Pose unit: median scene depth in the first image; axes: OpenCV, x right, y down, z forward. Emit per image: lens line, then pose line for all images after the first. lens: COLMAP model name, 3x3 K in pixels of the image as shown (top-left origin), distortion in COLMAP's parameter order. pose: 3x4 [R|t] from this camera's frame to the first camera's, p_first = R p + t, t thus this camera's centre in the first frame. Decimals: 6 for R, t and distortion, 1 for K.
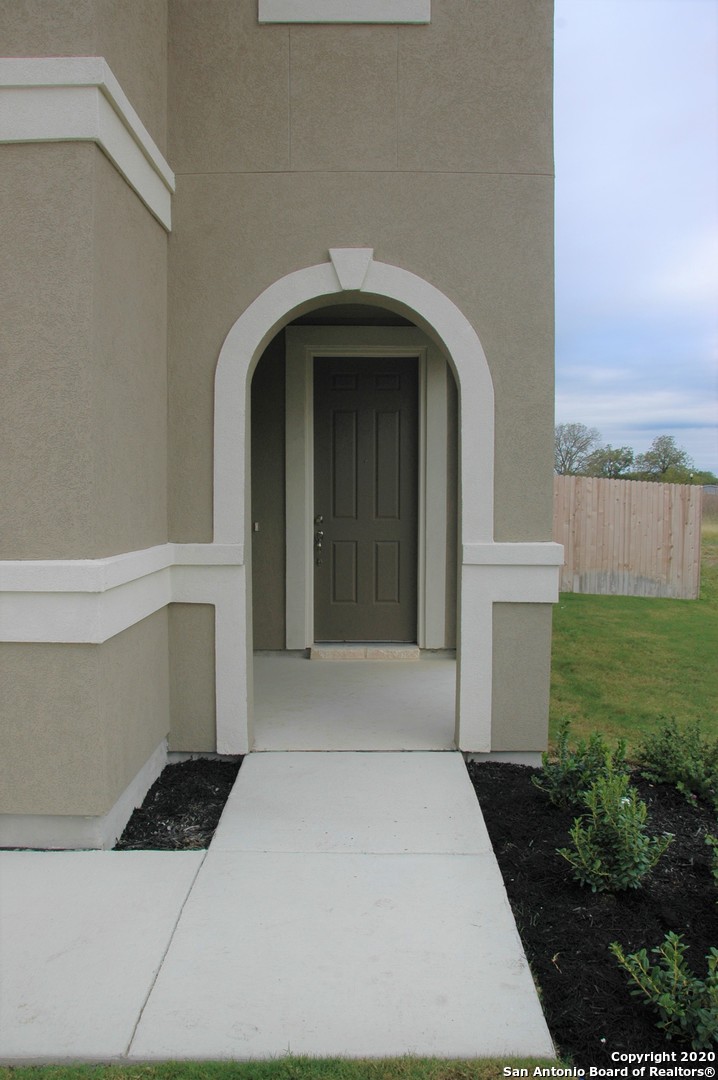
lens RADIAL K [[837.7, 0, 358.2], [0, 837.7, 545.5], [0, 0, 1]] dist [-0.157012, 0.098509]
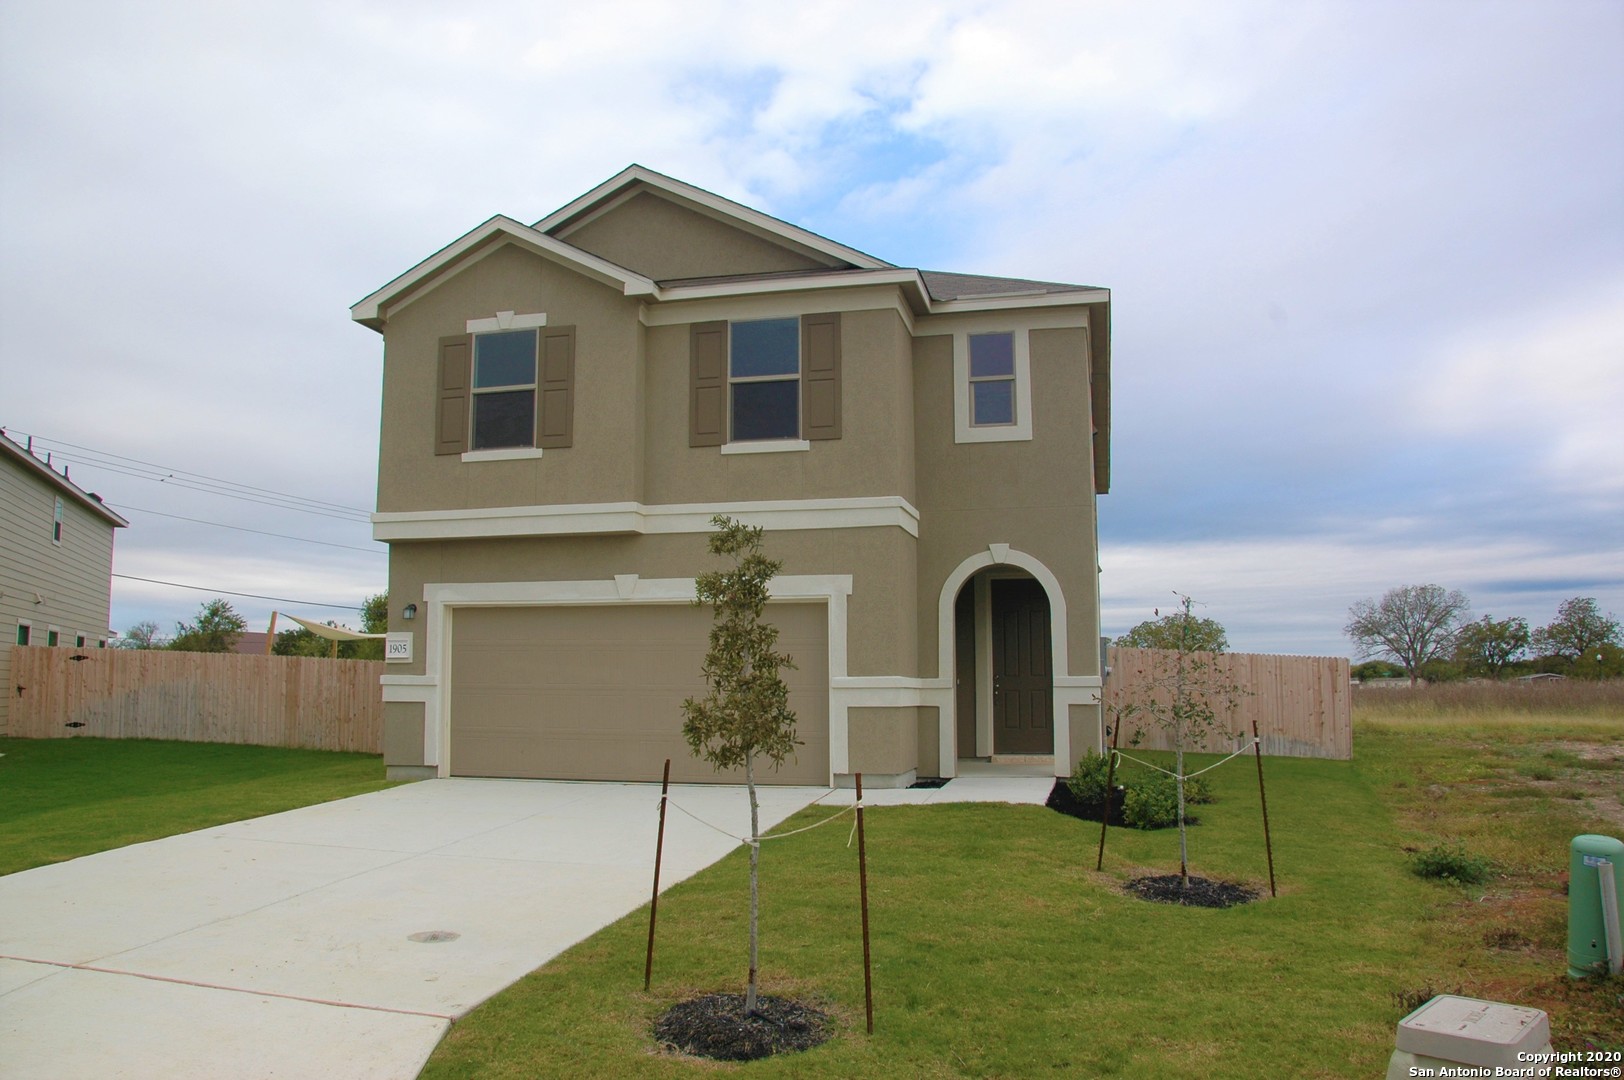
lens RADIAL K [[1259.7, 0, 809.1], [0, 1259.7, 544.8], [0, 0, 1]] dist [-0.157012, 0.098509]
pose [[0.972561, -0.032354, -0.230387, 0.093040], [-0.011054, 0.982738, -0.184670, 0.093023], [0.232385, 0.182150, 0.955415, -0.801683]]
